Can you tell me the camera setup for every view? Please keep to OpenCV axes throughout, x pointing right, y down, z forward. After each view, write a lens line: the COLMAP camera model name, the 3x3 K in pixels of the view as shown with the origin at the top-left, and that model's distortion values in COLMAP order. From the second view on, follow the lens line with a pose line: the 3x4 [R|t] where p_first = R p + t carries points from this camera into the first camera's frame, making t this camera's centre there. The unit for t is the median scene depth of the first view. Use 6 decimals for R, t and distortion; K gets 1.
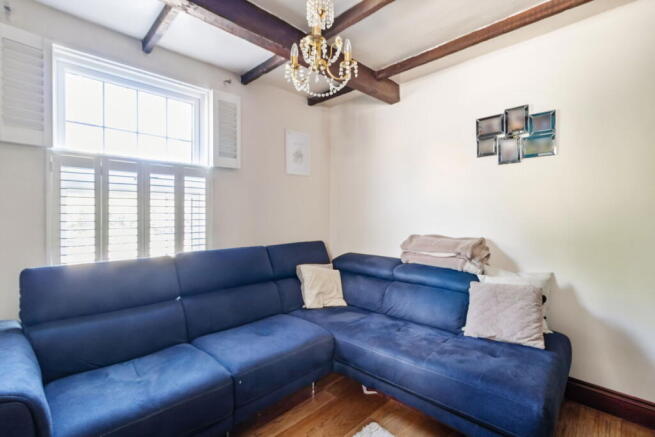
lens RADIAL K [[303.8, 0, 327.5], [0, 303.8, 218.5], [0, 0, 1]] dist [0.002656, 0.000326]
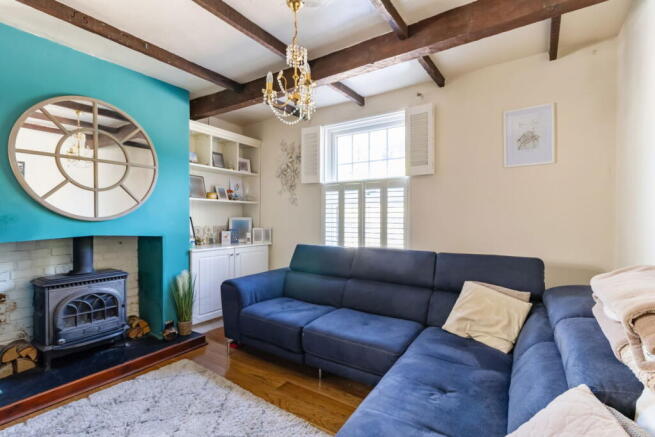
lens RADIAL K [[305.9, 0, 328.0], [0, 305.9, 225.7], [0, 0, 1]] dist [0.003369, 0.000710]
pose [[0.187439, 0.029746, -0.981826, 0.739803], [-0.016757, 0.999493, 0.027082, -0.014507], [0.982133, 0.011376, 0.187842, 0.529251]]
